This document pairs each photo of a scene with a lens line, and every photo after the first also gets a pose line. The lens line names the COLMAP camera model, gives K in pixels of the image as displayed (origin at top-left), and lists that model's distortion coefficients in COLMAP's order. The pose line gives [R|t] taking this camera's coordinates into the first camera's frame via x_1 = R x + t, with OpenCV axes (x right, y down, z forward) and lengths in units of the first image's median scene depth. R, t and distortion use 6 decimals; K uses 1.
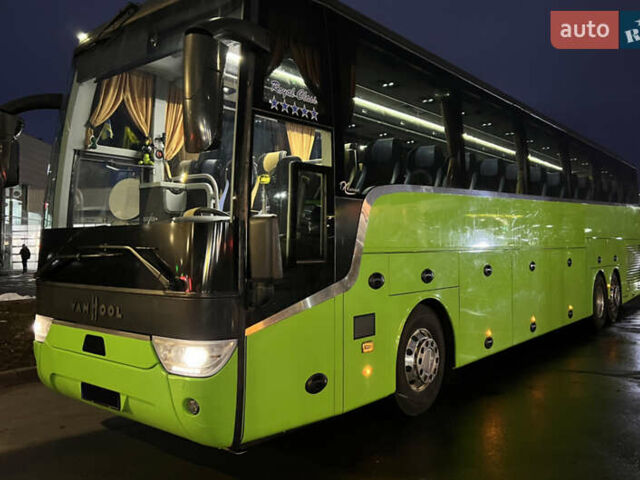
lens RADIAL K [[544.6, 0, 320.0], [0, 544.6, 240.0], [0, 0, 1]] dist [0.012611, -0.001702]
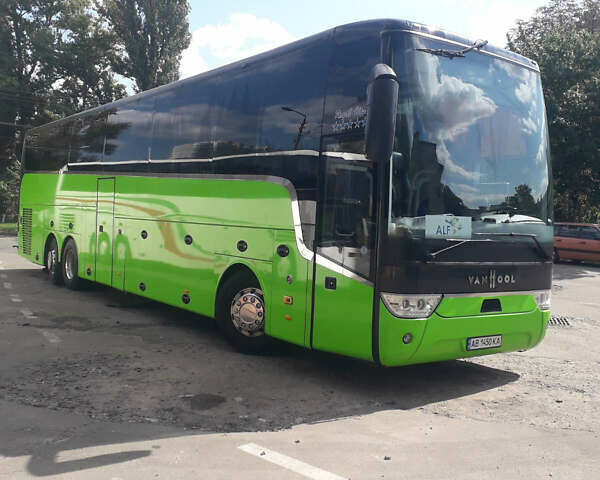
lens RADIAL K [[564.2, 0, 300.0], [0, 564.2, 240.0], [0, 0, 1]] dist [-0.003241, -0.001944]
pose [[0.299924, -0.013000, 0.953874, -1.862877], [-0.062868, 0.997464, 0.033361, 0.010947], [-0.951889, -0.069974, 0.298346, 1.027332]]
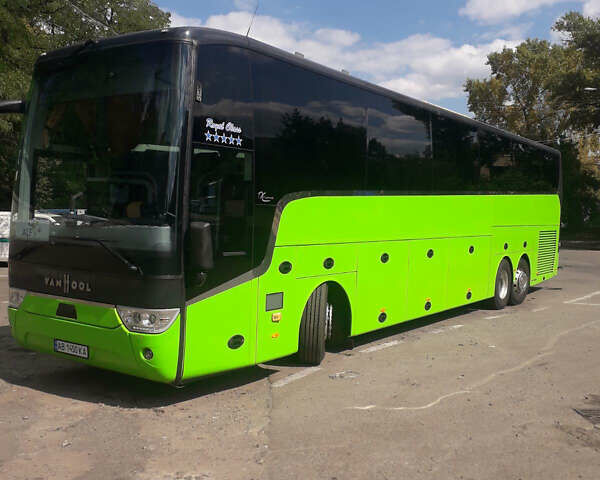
lens RADIAL K [[601.1, 0, 301.0], [0, 601.1, 270.2], [0, 0, 1]] dist [0.122799, -0.002226]
pose [[0.996677, 0.026117, 0.077161, 0.034038], [-0.033974, 0.994170, 0.102336, -0.076066], [-0.074038, -0.104617, 0.991753, -0.492183]]
